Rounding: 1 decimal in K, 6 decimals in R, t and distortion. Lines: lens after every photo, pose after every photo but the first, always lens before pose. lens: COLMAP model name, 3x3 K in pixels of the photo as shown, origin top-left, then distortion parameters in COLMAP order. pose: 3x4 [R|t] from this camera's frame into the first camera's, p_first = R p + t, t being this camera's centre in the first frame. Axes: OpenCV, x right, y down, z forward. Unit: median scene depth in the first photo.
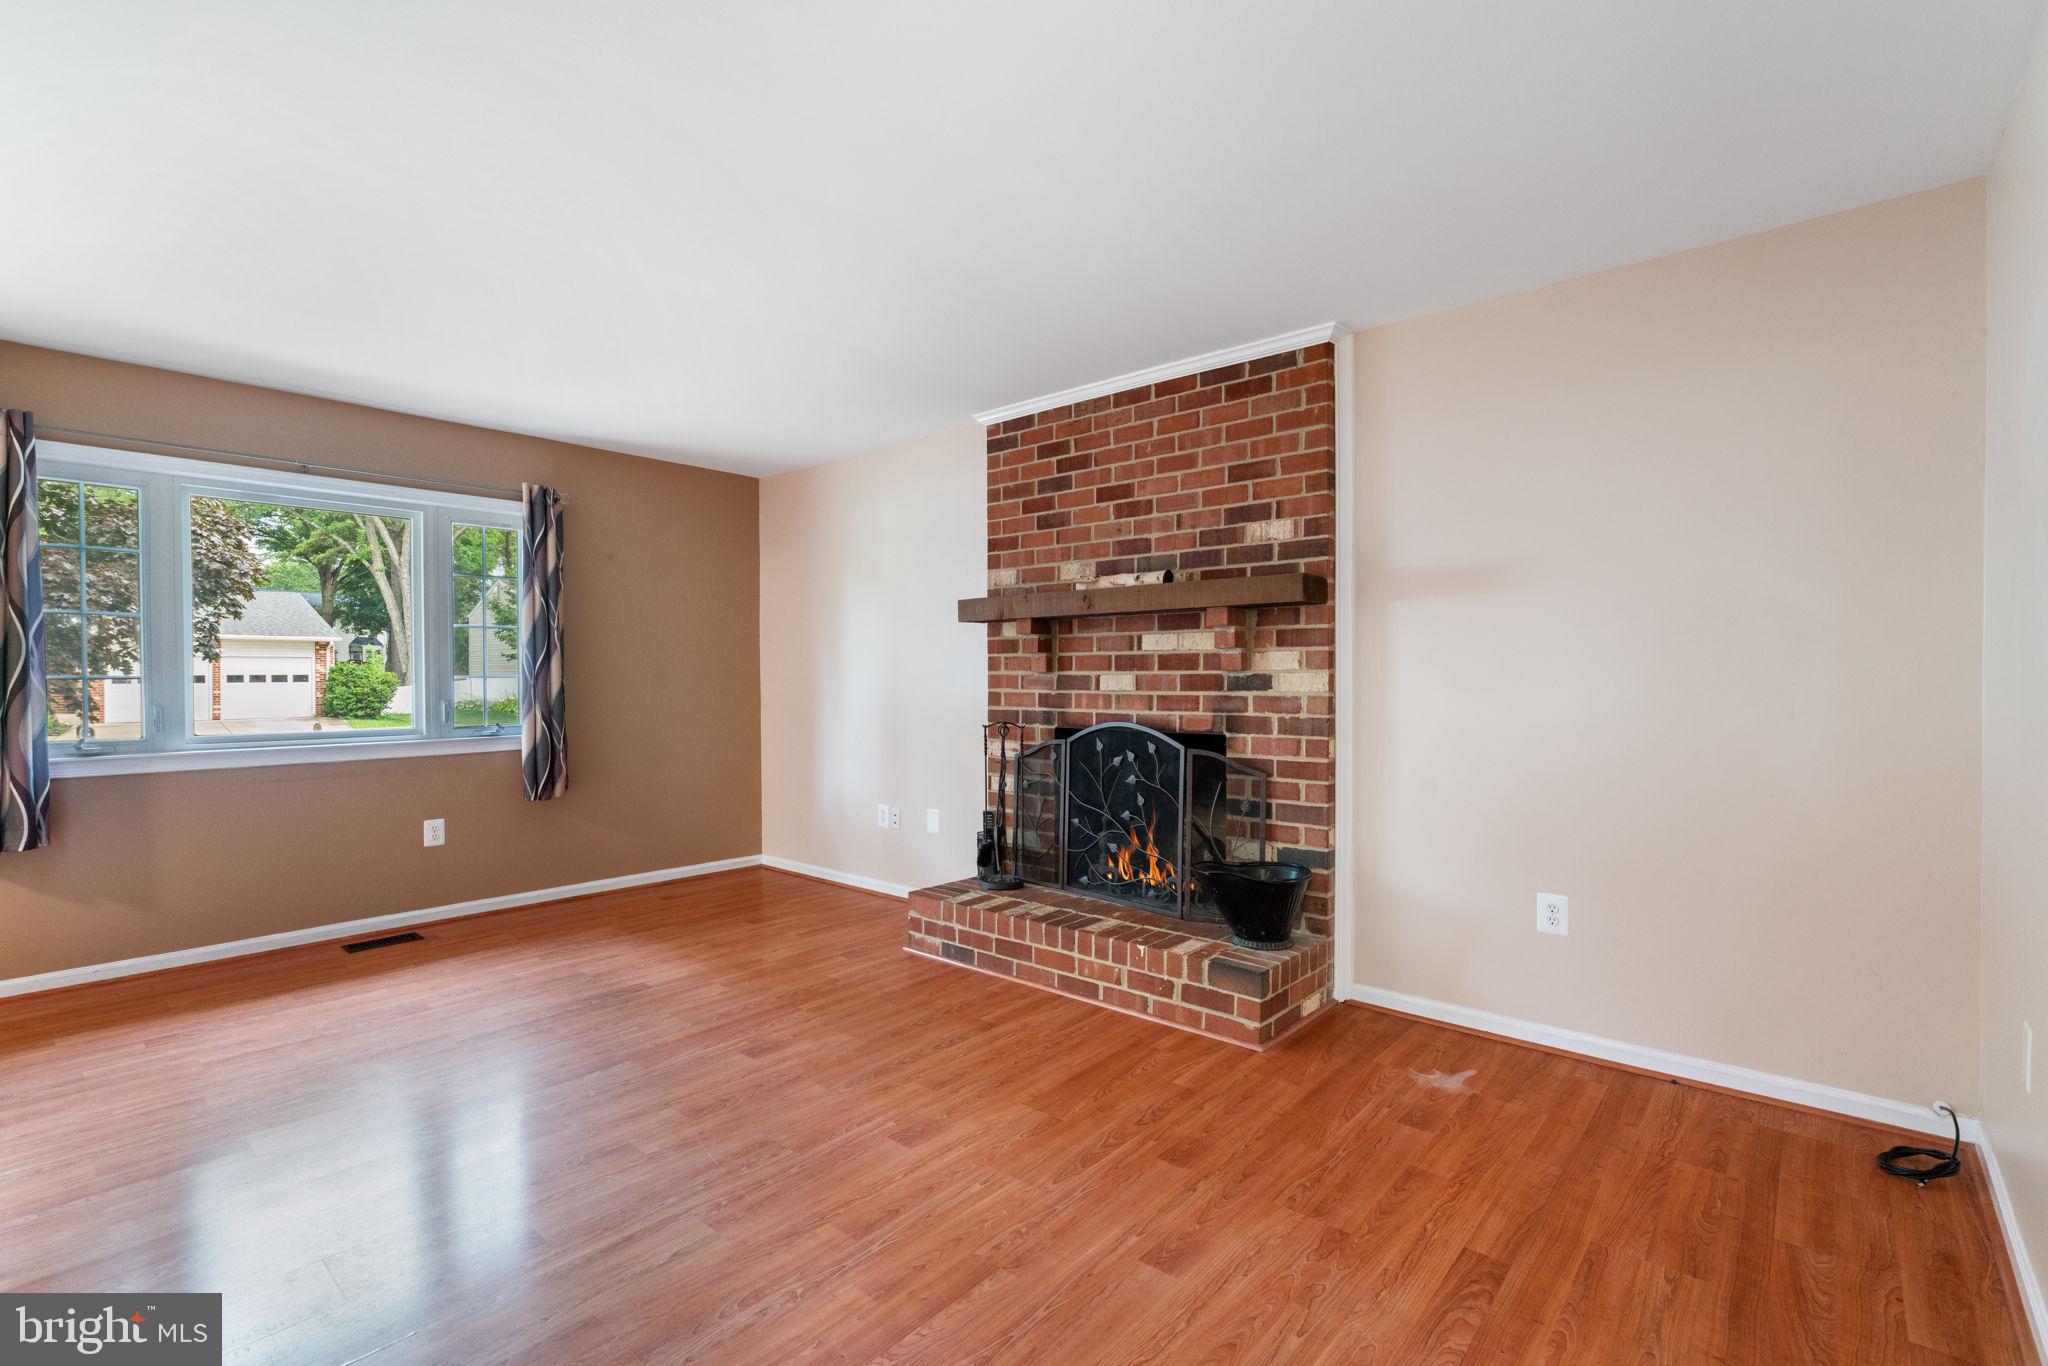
lens RADIAL K [[933.4, 0, 1023.5], [0, 933.4, 683.0], [0, 0, 1]] dist [-0.017164, 0.000126]
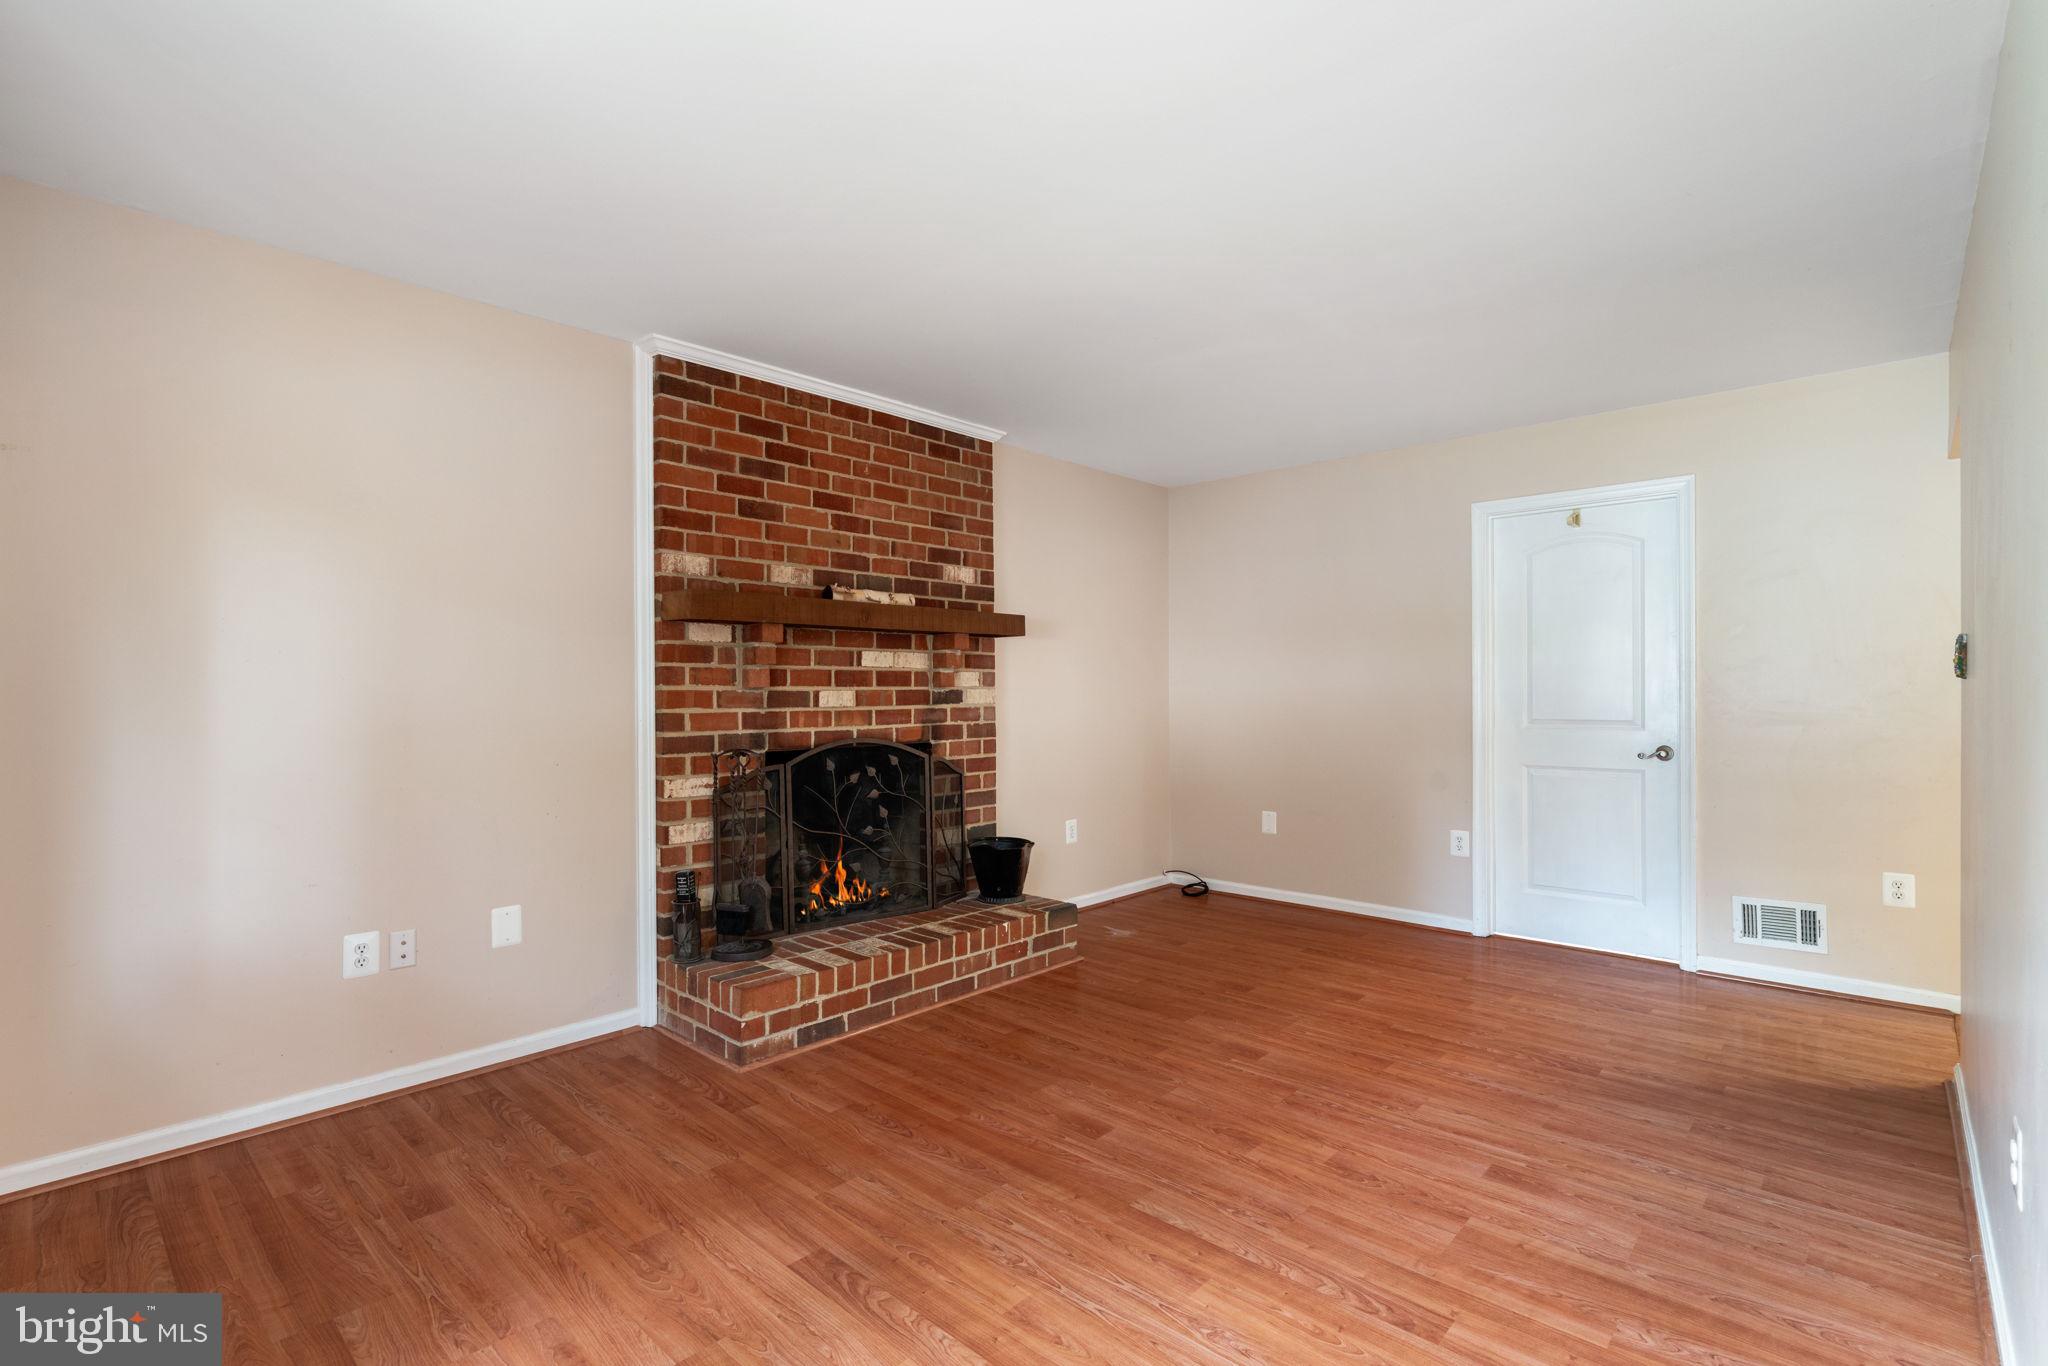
lens RADIAL K [[933.4, 0, 1023.3], [0, 933.4, 689.3], [0, 0, 1]] dist [-0.017164, 0.000126]
pose [[0.036194, 0.006382, 0.999324, -0.914834], [0.014679, 0.999868, -0.006917, -0.000569], [-0.999237, 0.014919, 0.036096, 0.822900]]
